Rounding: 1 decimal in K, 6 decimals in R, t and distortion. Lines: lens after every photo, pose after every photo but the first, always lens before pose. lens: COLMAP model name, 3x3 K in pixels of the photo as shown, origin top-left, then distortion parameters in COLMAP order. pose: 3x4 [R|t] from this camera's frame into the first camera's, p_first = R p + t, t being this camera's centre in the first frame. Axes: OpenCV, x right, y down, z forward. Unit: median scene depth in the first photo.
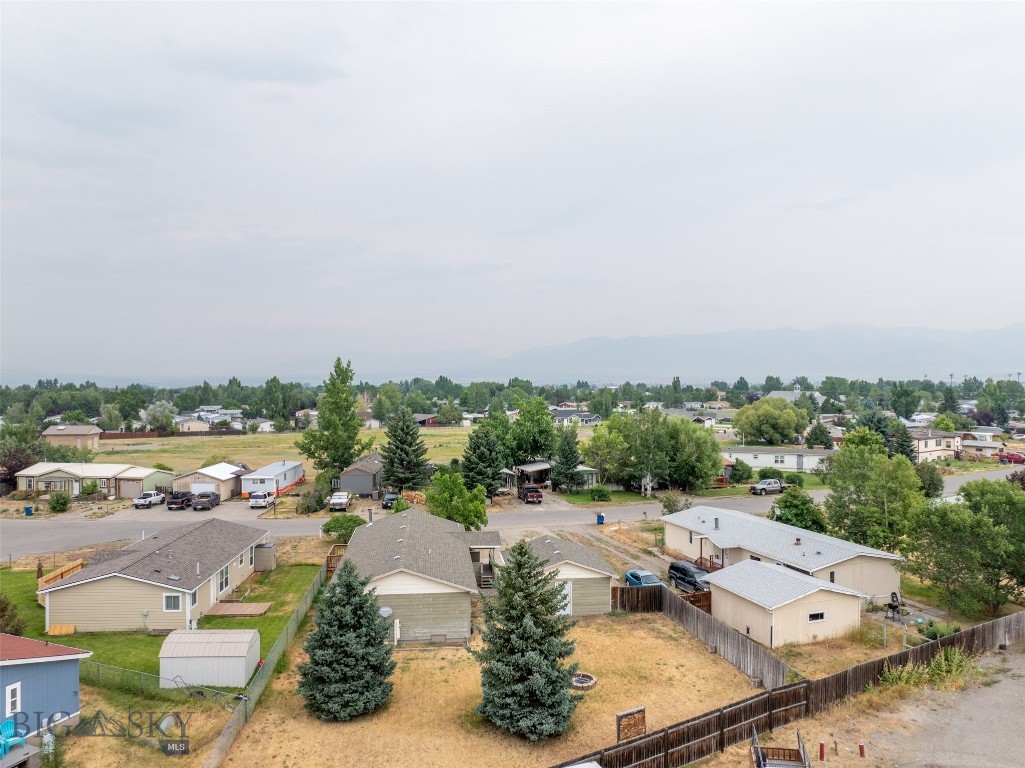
lens RADIAL K [[723.6, 0, 515.2], [0, 723.6, 384.0], [0, 0, 1]] dist [-0.046284, 0.009890]
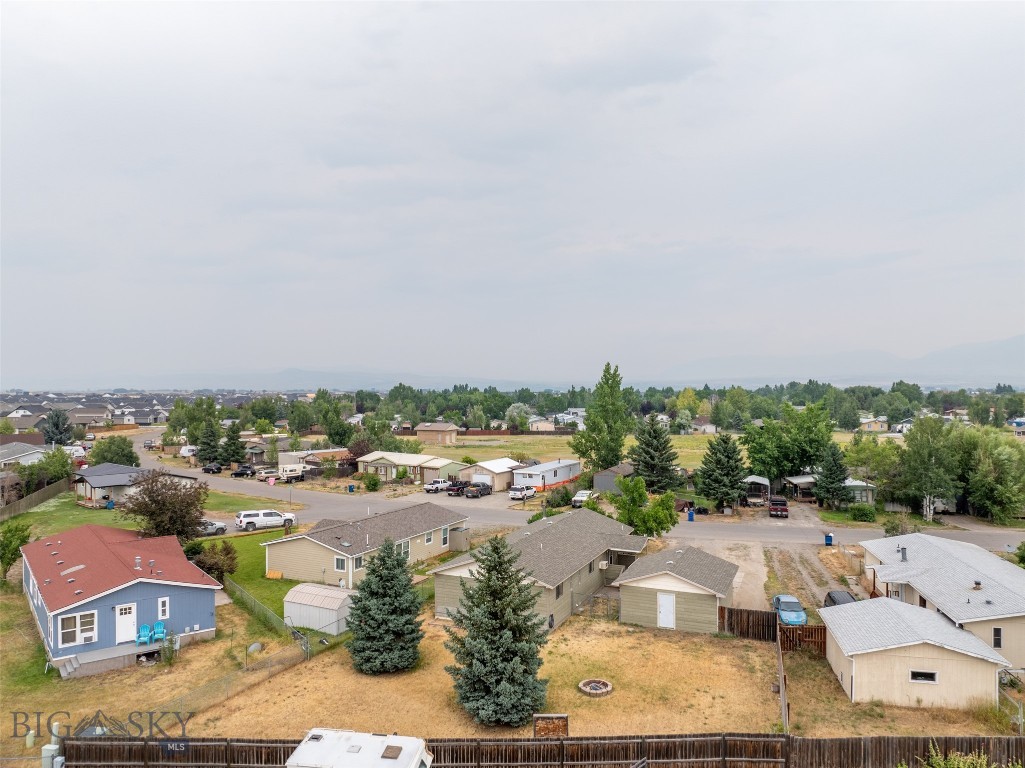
lens RADIAL K [[723.6, 0, 515.2], [0, 723.6, 384.0], [0, 0, 1]] dist [-0.046284, 0.009890]
pose [[0.861008, -0.002820, -0.508583, 0.204130], [-0.000280, 0.999982, -0.006019, 0.000679], [0.508591, 0.005325, 0.860992, 0.037146]]
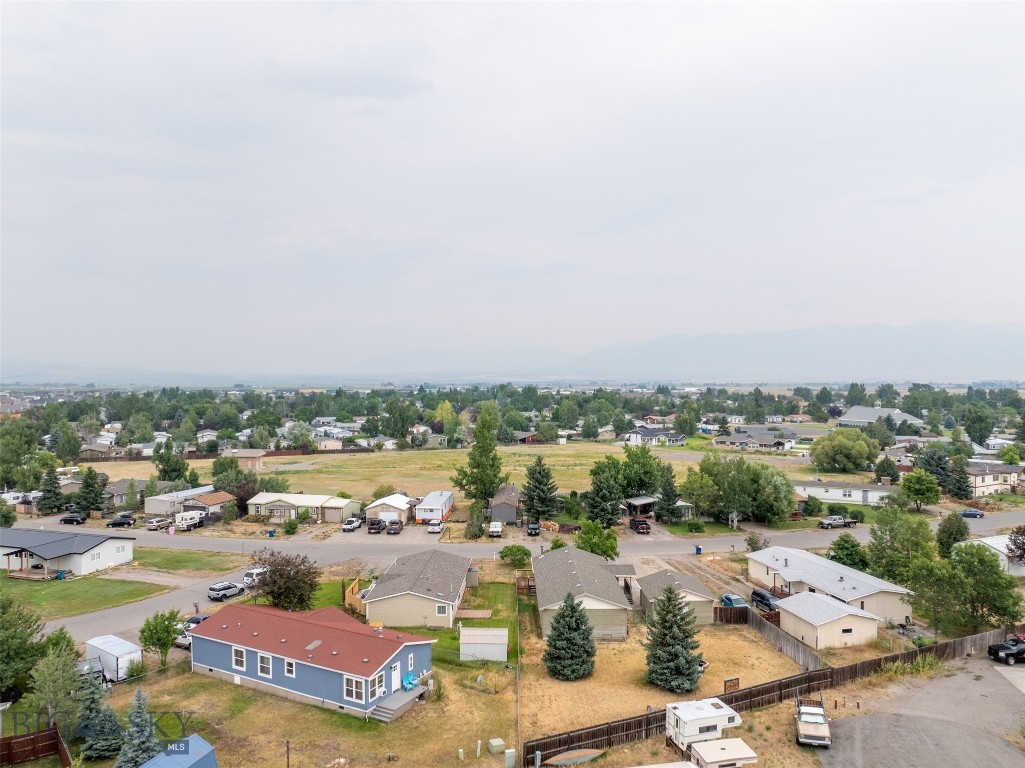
lens RADIAL K [[728.0, 0, 512.5], [0, 728.0, 384.0], [0, 0, 1]] dist [-0.042802, 0.003480]
pose [[0.994254, 0.001968, -0.107031, -0.069426], [-0.001360, 0.999983, 0.005754, -0.108880], [0.107040, -0.005575, 0.994239, -0.310902]]
